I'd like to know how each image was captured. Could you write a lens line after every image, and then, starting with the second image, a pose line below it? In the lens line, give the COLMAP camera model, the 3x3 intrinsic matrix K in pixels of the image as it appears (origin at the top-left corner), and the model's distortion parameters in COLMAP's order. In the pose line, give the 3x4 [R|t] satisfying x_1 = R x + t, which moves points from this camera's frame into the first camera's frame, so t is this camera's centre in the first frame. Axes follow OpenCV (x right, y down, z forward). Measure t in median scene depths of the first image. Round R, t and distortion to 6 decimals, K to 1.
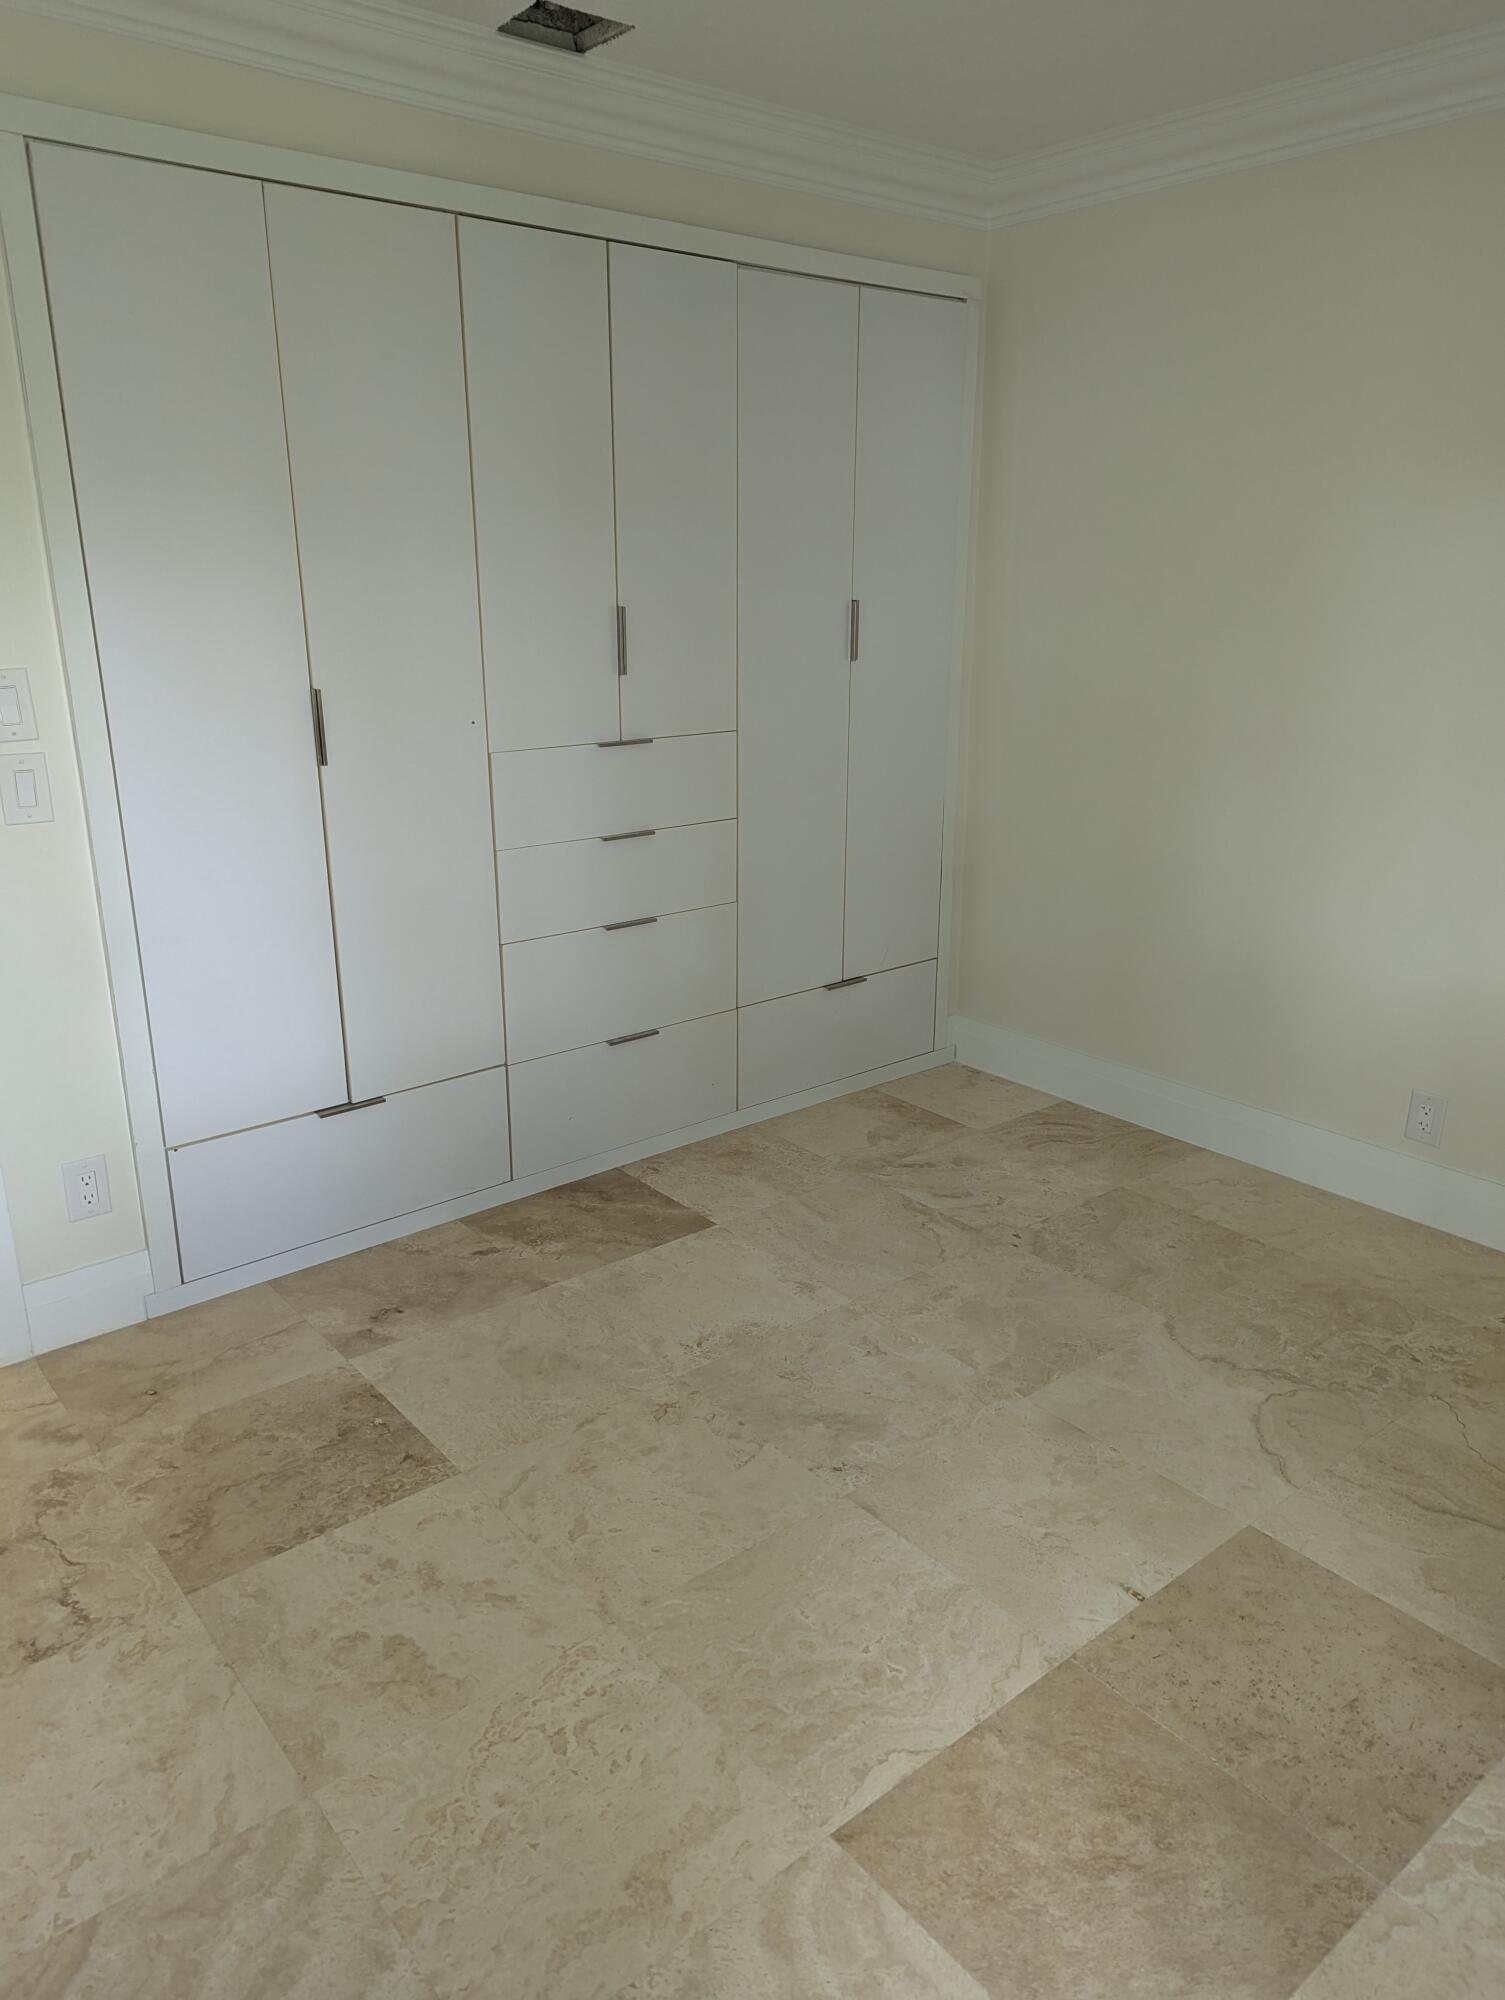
lens RADIAL K [[1388.2, 0, 752.5], [0, 1388.2, 1000.0], [0, 0, 1]] dist [0.069400, -0.064242]
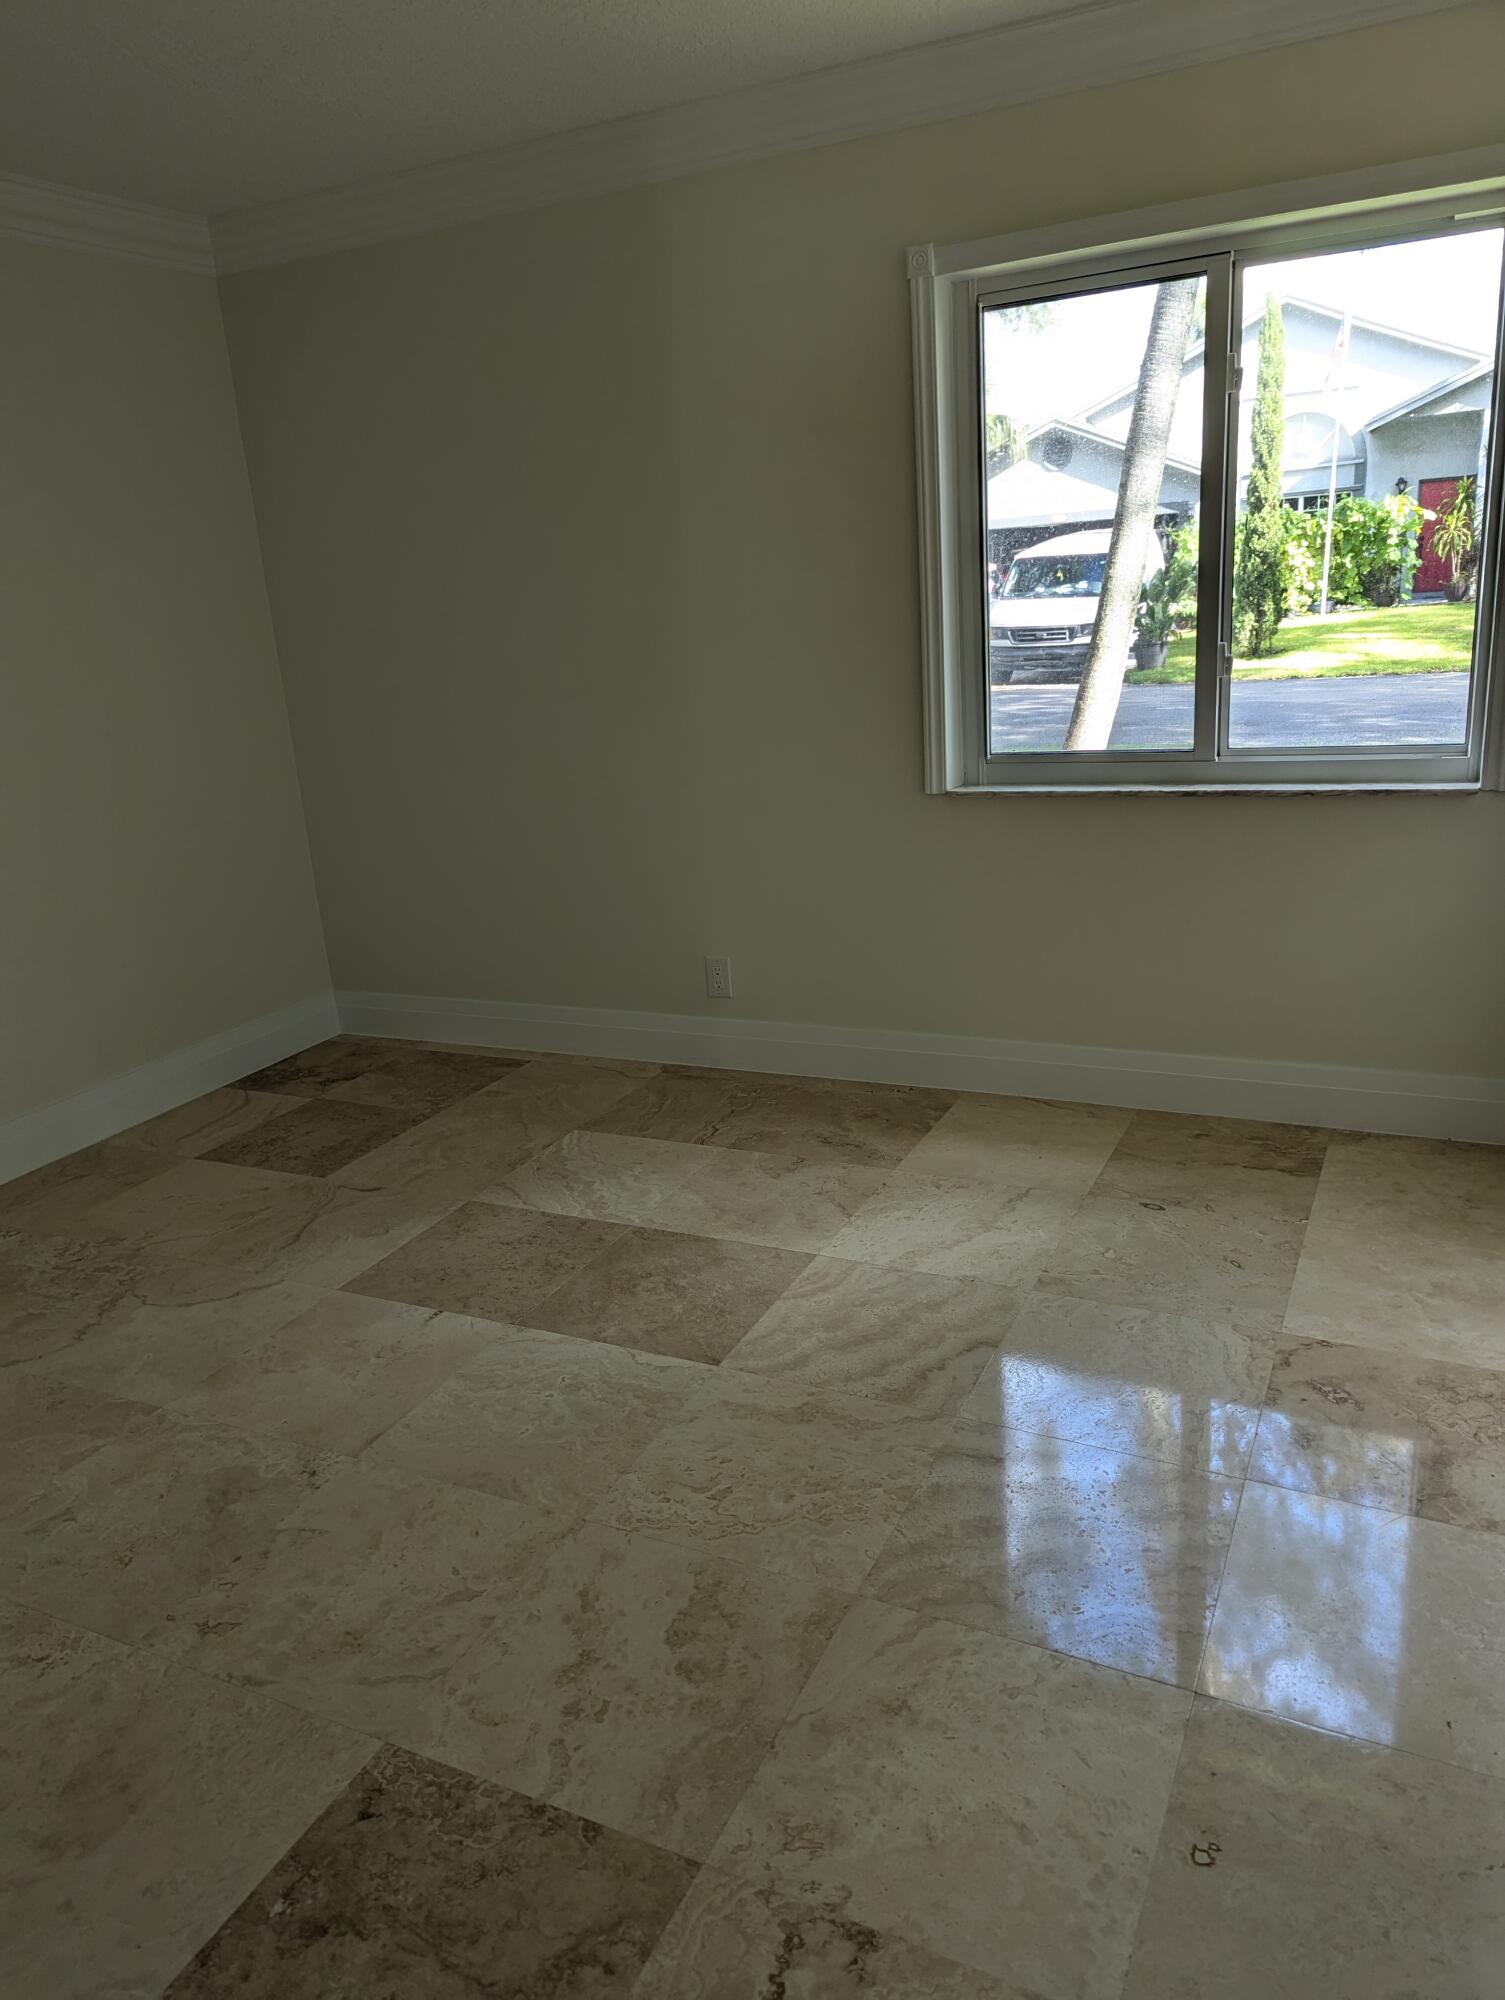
lens RADIAL K [[1388.2, 0, 752.5], [0, 1388.2, 1000.0], [0, 0, 1]] dist [0.069400, -0.064242]
pose [[-0.406624, -0.238718, 0.881856, -1.017029], [0.338829, 0.857015, 0.388227, -0.267606], [-0.848441, 0.456661, -0.267598, 1.021178]]
